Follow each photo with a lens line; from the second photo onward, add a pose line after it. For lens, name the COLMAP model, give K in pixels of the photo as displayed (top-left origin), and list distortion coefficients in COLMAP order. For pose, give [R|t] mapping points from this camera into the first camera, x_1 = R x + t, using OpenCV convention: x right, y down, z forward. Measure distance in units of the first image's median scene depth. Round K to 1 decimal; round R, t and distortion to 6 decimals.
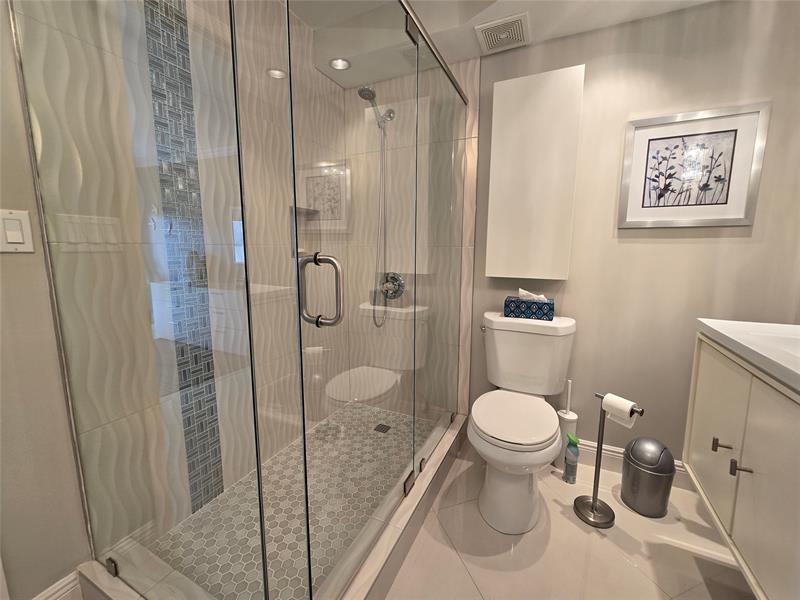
lens RADIAL K [[328.2, 0, 402.2], [0, 328.2, 296.1], [0, 0, 1]] dist [-0.001743, 0.000325]
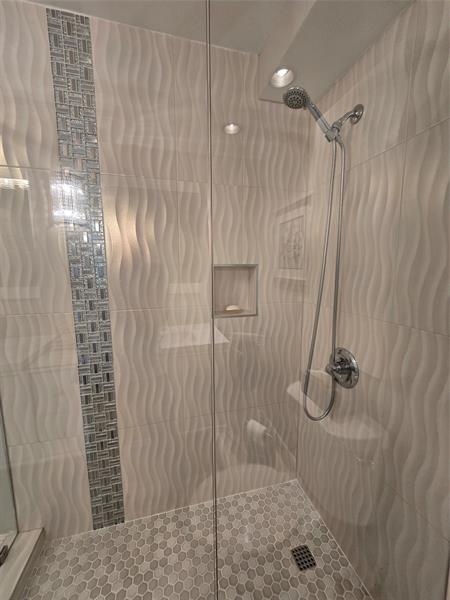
lens RADIAL K [[246.2, 0, 226.7], [0, 246.2, 301.8], [0, 0, 1]] dist [-0.001743, 0.000325]
pose [[0.655062, 0.096075, -0.749442, 0.220969], [-0.102098, 0.994041, 0.038190, -0.202554], [0.748645, 0.051500, 0.660967, 0.576582]]
